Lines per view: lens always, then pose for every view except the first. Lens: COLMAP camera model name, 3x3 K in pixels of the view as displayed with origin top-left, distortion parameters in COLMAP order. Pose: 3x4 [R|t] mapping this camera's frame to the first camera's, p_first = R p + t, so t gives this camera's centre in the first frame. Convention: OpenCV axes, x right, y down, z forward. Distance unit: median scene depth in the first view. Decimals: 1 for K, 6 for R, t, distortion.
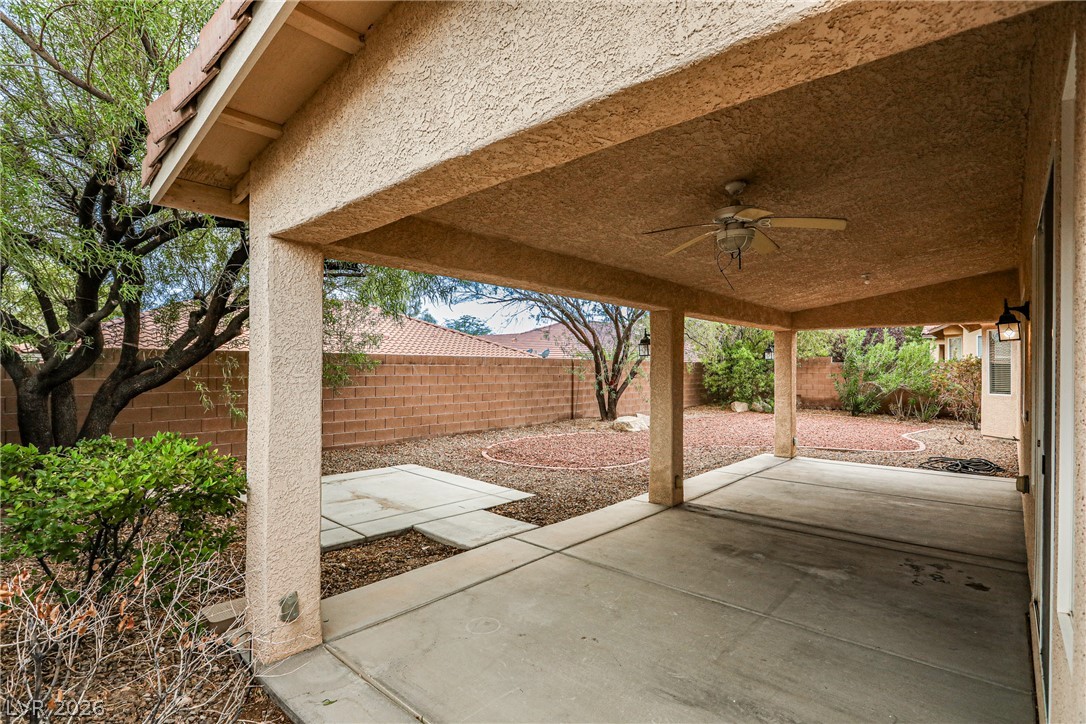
lens RADIAL K [[514.0, 0, 531.4], [0, 514.0, 365.9], [0, 0, 1]] dist [0.006549, 0.000351]
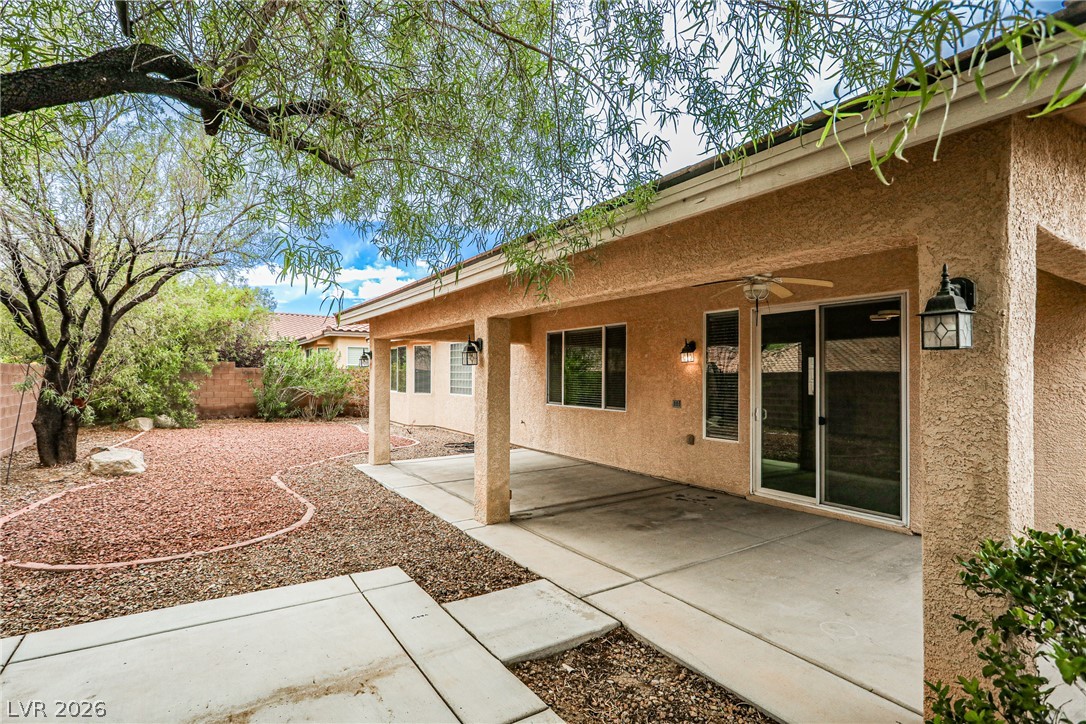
lens RADIAL K [[529.6, 0, 534.3], [0, 529.6, 368.3], [0, 0, 1]] dist [0.005042, 0.000321]
pose [[0.239356, 0.008484, 0.970895, -0.826486], [-0.007270, 0.999949, -0.006946, -0.010058], [-0.970905, -0.005396, 0.239405, 0.858194]]
